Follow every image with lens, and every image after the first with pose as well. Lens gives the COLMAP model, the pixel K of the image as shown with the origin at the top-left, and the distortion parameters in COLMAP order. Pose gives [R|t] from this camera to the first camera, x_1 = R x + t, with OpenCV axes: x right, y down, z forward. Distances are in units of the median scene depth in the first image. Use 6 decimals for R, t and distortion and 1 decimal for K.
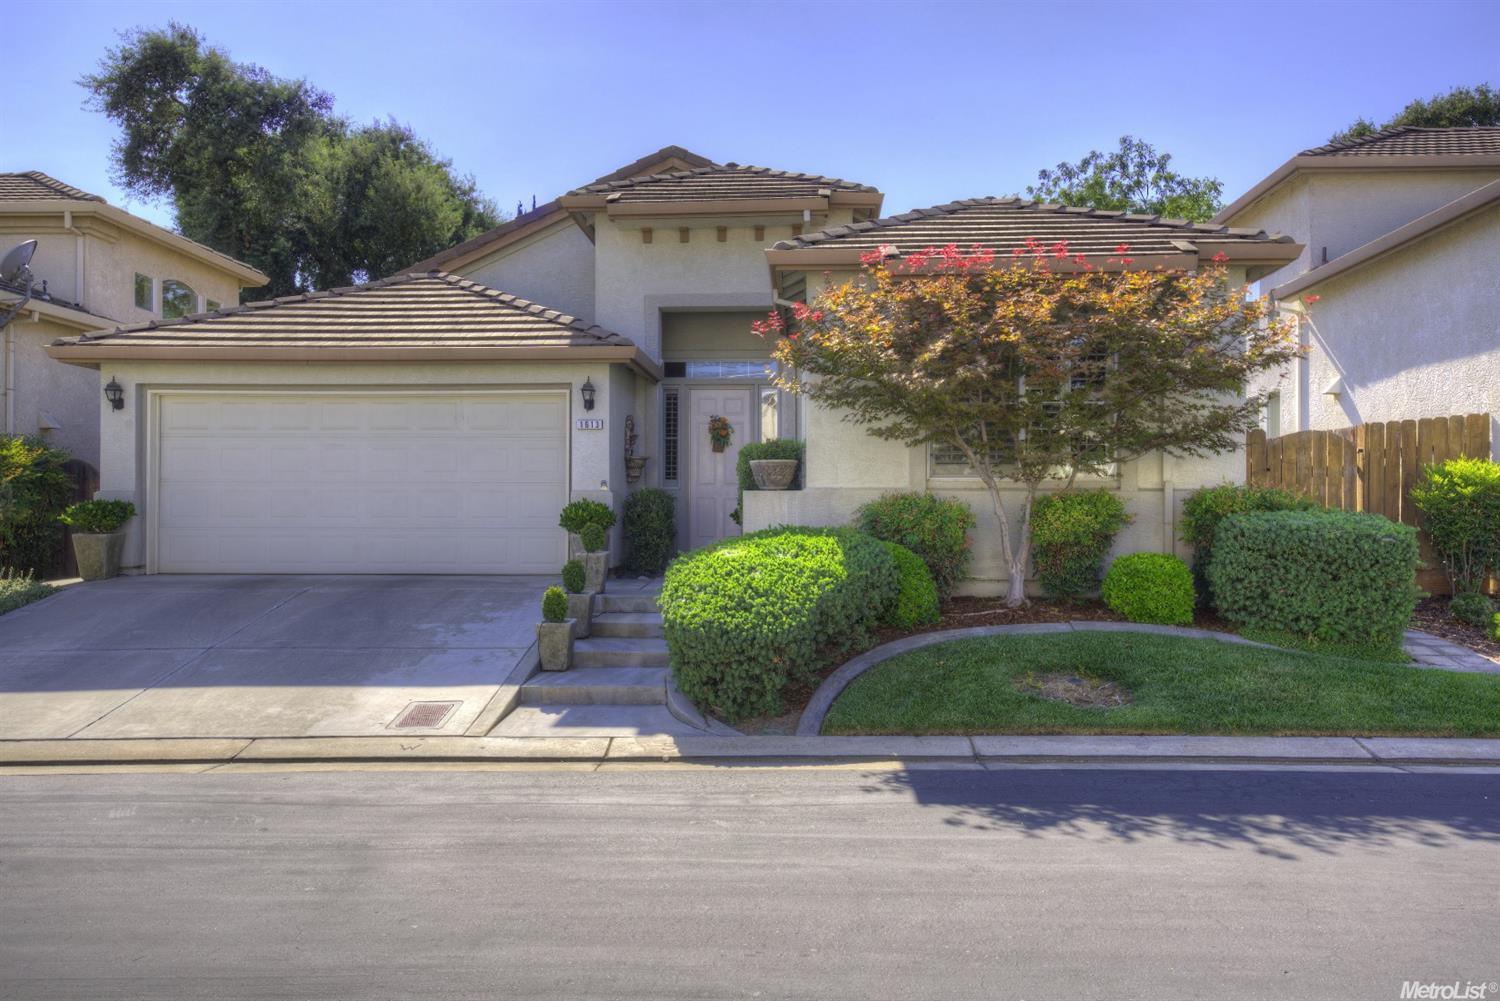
lens RADIAL K [[1159.6, 0, 752.5], [0, 1159.6, 503.7], [0, 0, 1]] dist [0.000362, 0.000003]
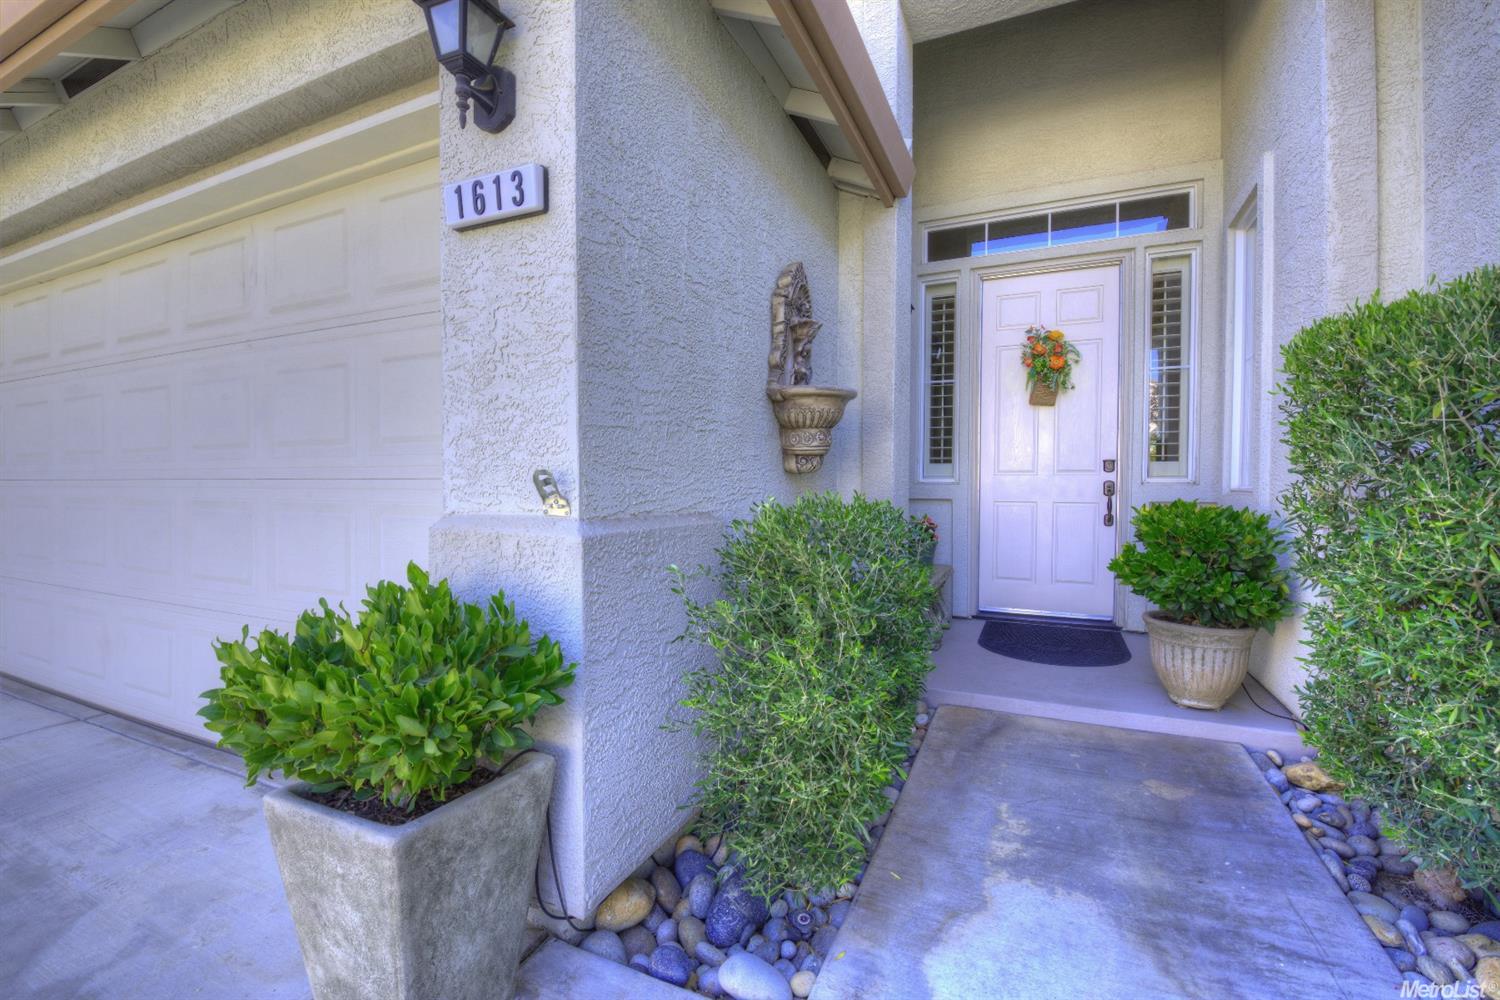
lens RADIAL K [[658.9, 0, 746.2], [0, 658.9, 497.1], [0, 0, 1]] dist [-0.005700, -0.007995]
pose [[0.930693, 0.011000, -0.365635, -0.043865], [0.000515, 0.999507, 0.031380, -0.015306], [0.365800, -0.029394, 0.930229, 0.701958]]
